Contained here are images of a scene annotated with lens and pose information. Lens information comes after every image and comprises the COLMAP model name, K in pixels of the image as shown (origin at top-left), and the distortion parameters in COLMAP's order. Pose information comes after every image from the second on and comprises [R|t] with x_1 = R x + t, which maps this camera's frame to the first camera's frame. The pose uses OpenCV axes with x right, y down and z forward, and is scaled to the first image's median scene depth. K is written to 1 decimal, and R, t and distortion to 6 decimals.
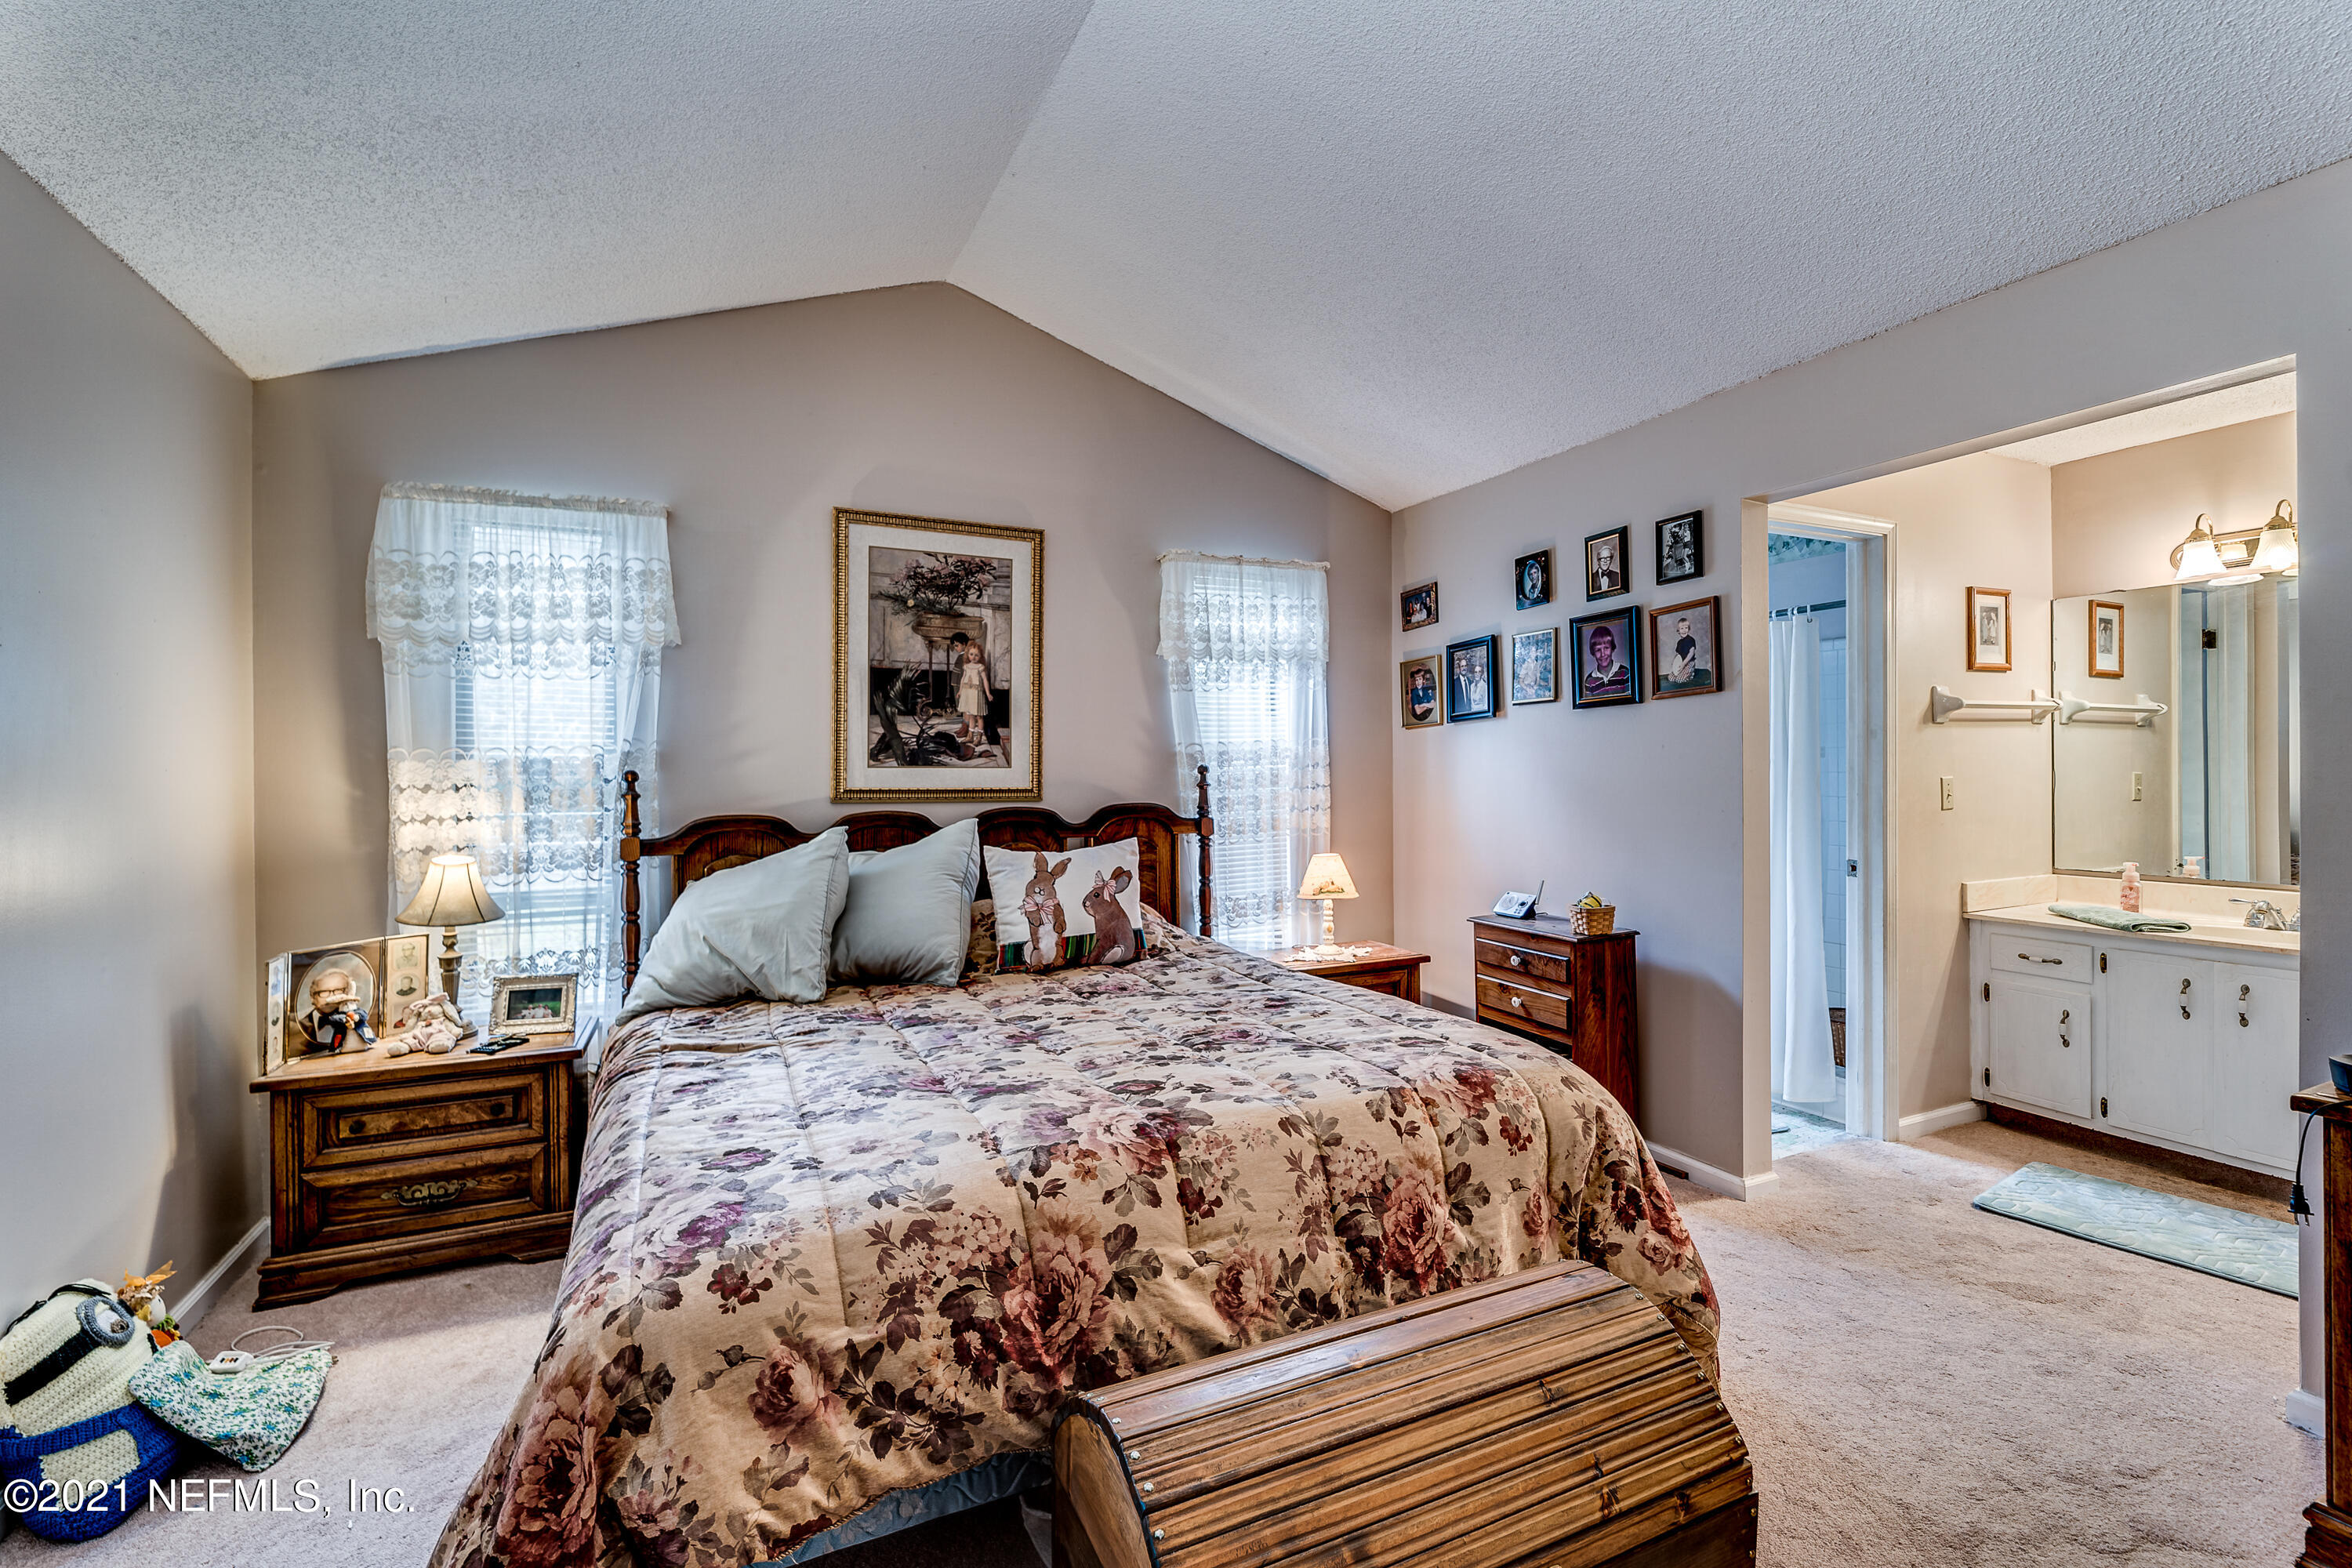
lens RADIAL K [[1024.2, 0, 1157.4], [0, 1024.2, 777.4], [0, 0, 1]] dist [-0.001571, -0.000303]
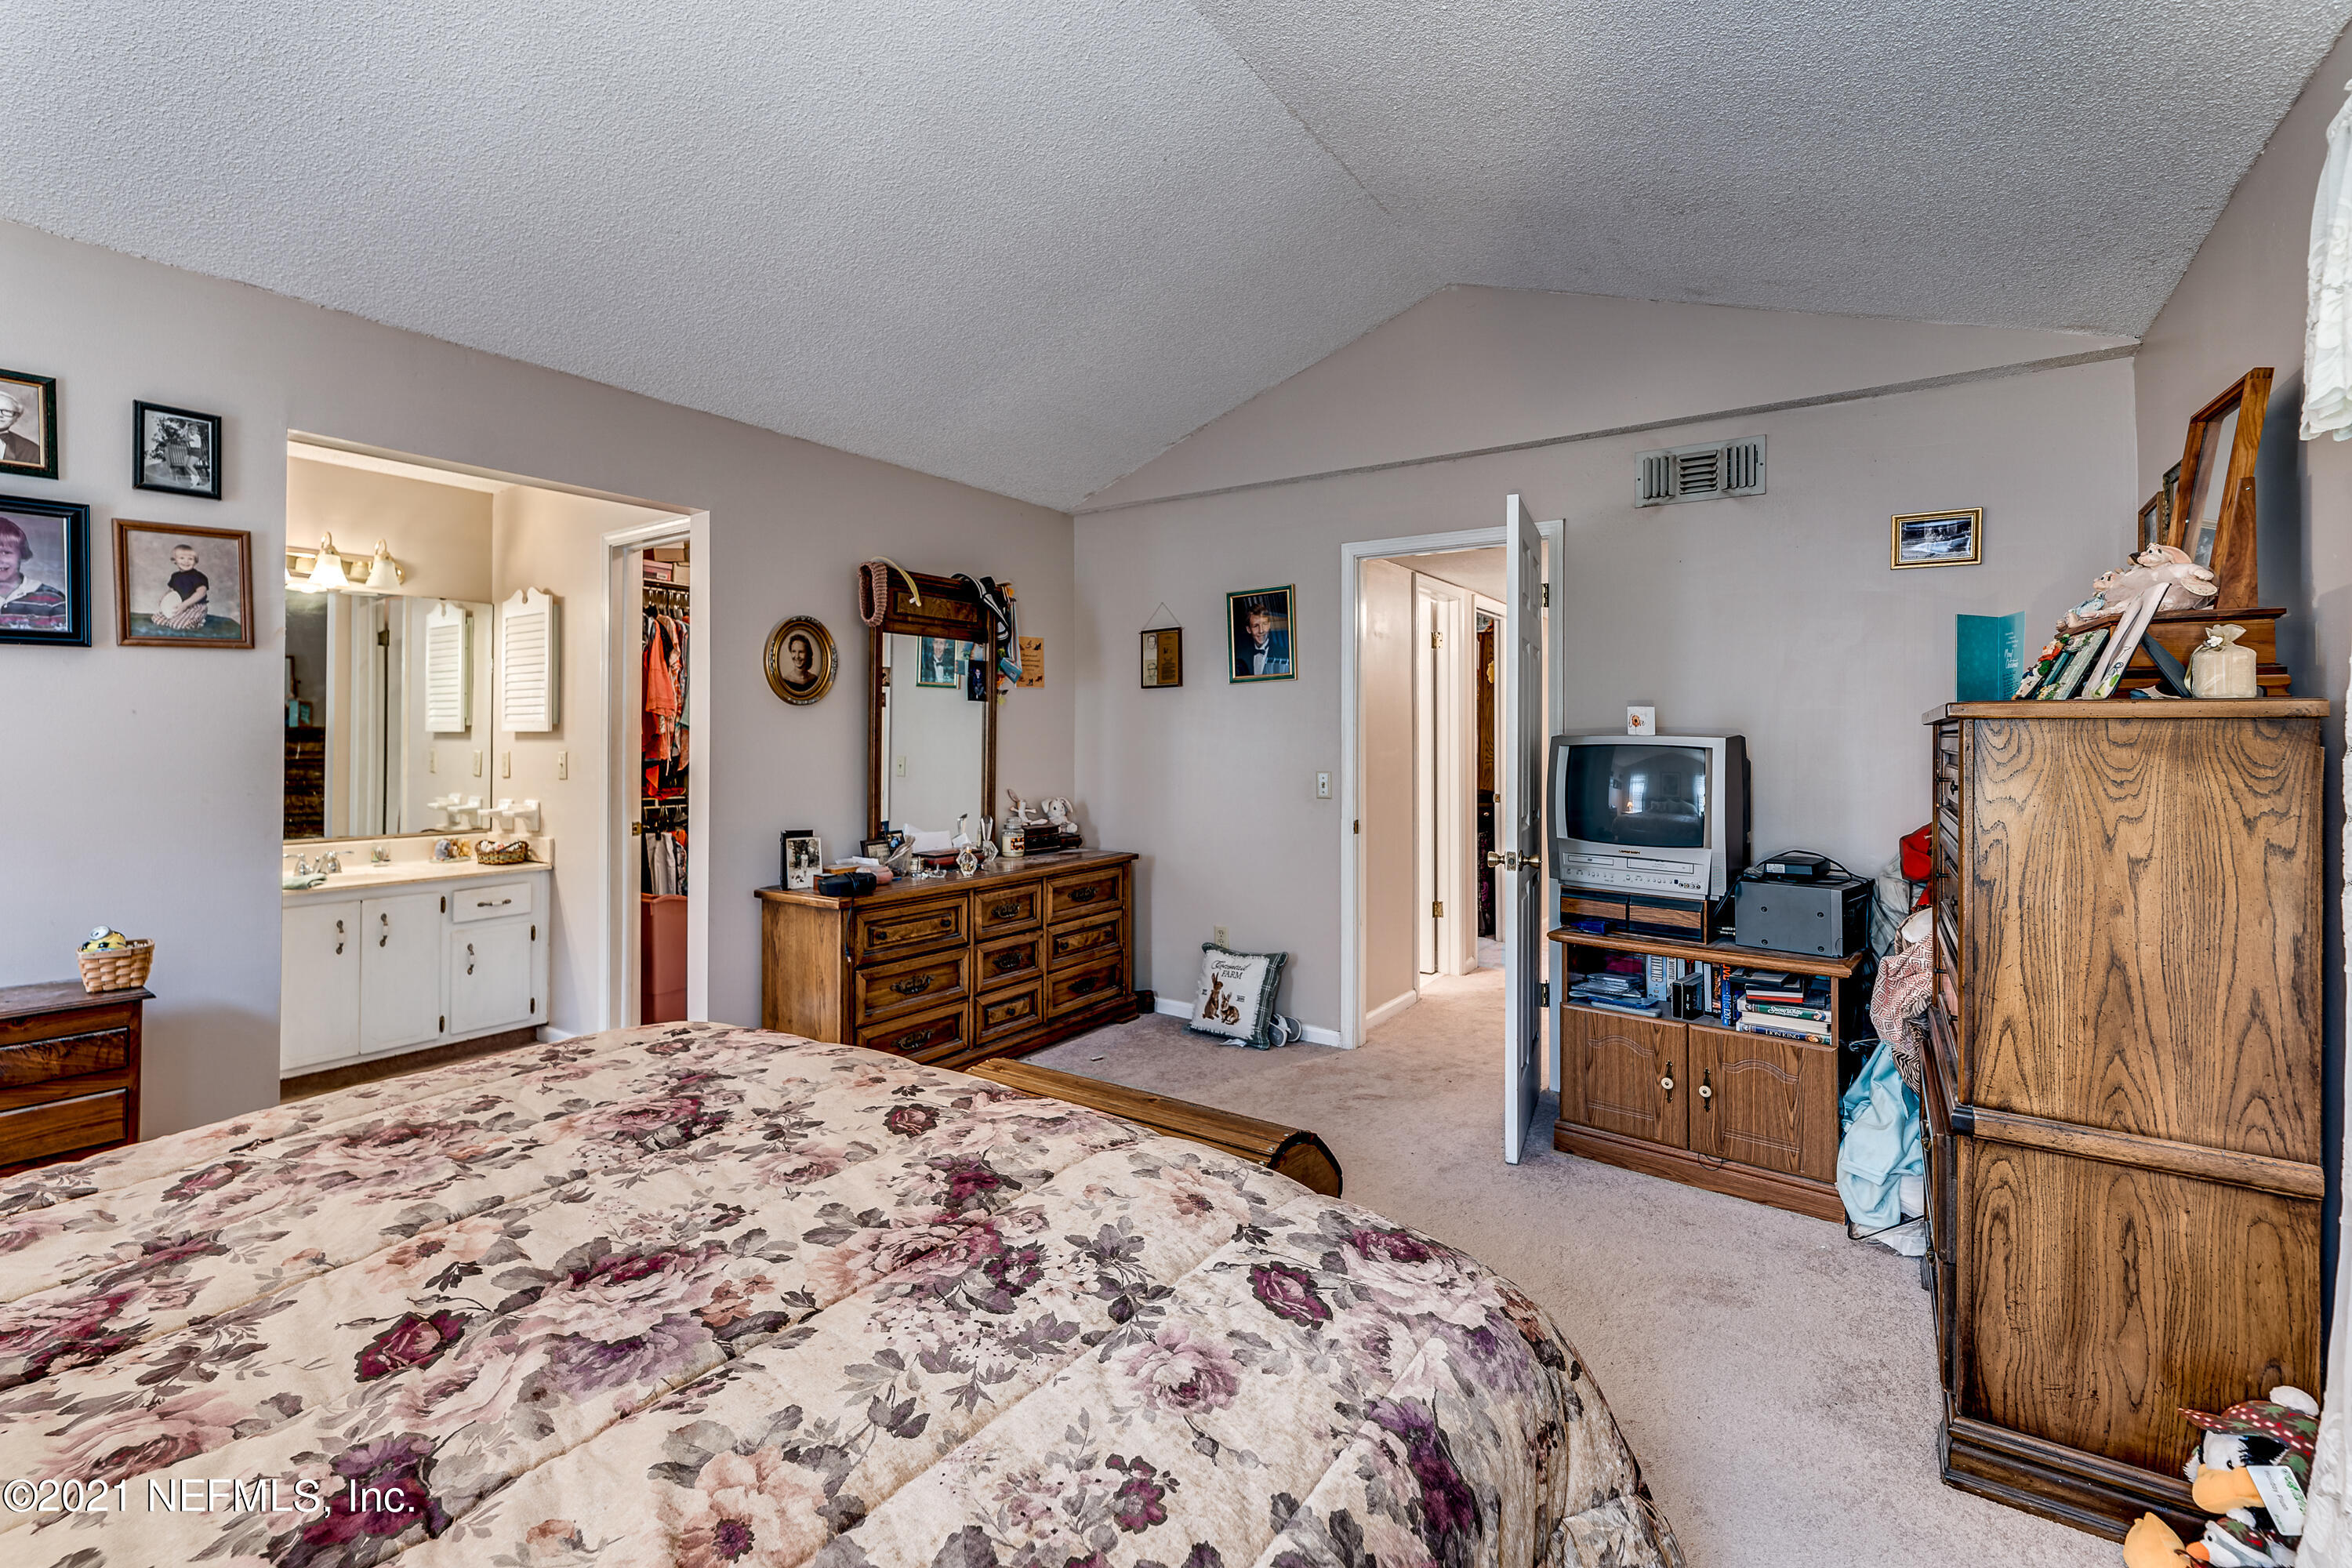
lens RADIAL K [[1024.2, 0, 1157.4], [0, 1024.2, 777.4], [0, 0, 1]] dist [-0.001571, -0.000303]
pose [[-0.509225, -0.019482, 0.860413, -0.494764], [0.004075, 0.999678, 0.025047, 0.001386], [-0.860624, 0.016260, -0.508982, 0.736206]]
